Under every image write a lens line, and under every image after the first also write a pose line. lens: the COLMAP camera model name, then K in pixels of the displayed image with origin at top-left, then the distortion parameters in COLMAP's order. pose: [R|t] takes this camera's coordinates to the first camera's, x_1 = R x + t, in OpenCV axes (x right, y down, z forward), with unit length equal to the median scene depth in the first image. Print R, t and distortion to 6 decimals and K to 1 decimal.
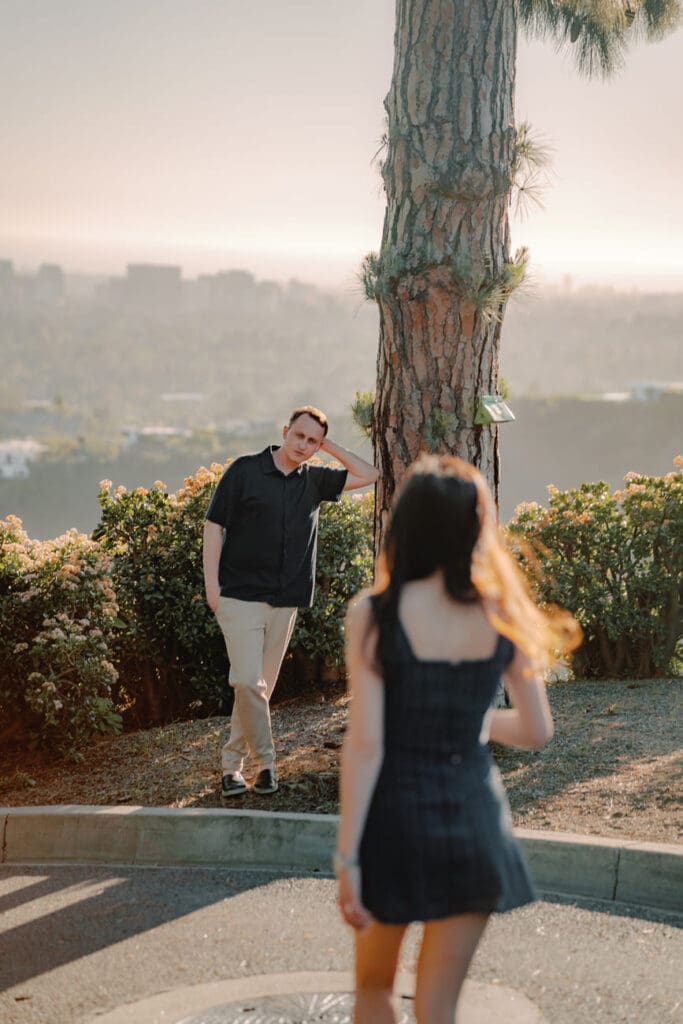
lens RADIAL K [[2507.2, 0, 357.7], [0, 2507.2, 509.1], [0, 0, 1]] dist [0.582587, 4.504031]
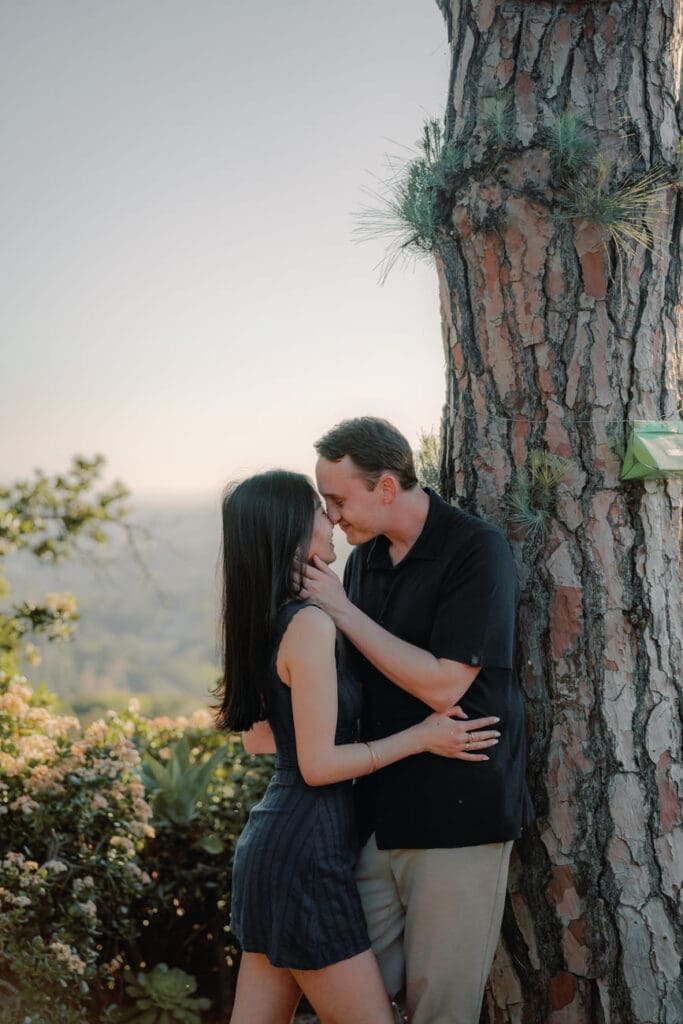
lens RADIAL K [[1847.6, 0, 341.5], [0, 1847.6, 512.0], [0, 0, 1]] dist [0.422467, 0.247352]
pose [[0.954579, -0.047467, -0.294154, 0.099729], [0.024432, 0.996374, -0.081497, -0.000277], [0.296956, 0.070609, 0.952277, 0.650385]]
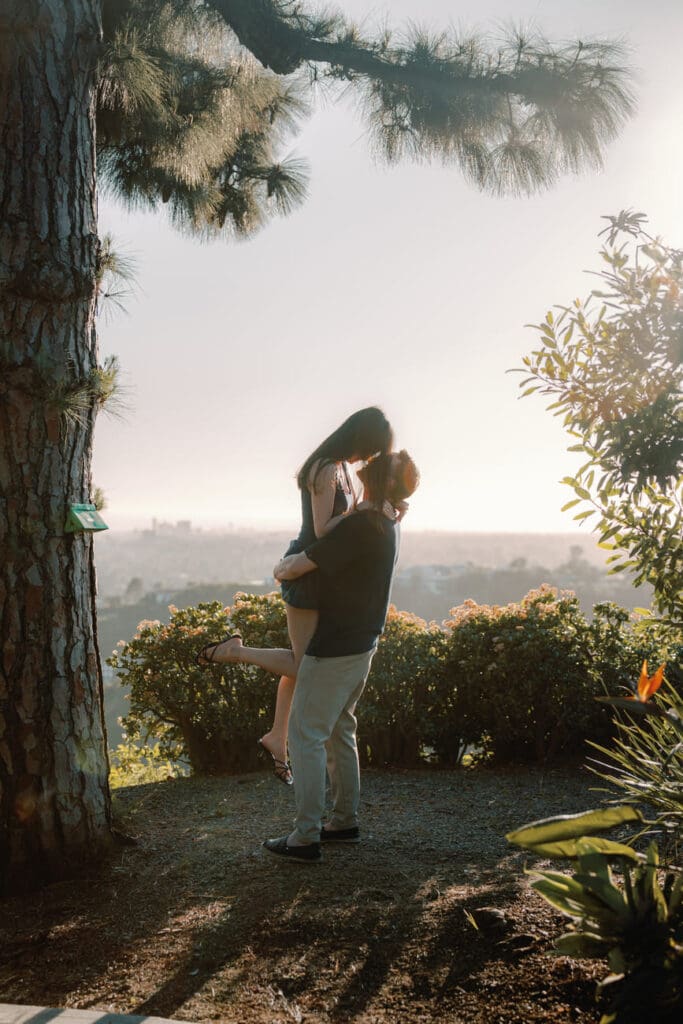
lens RADIAL K [[1409.6, 0, 338.5], [0, 1409.6, 546.8], [0, 0, 1]] dist [0.146717, 0.099546]
pose [[0.986546, -0.022143, 0.161978, 0.062108], [0.032693, 0.997493, -0.062762, 0.009095], [-0.160182, 0.067213, 0.984797, 0.450505]]
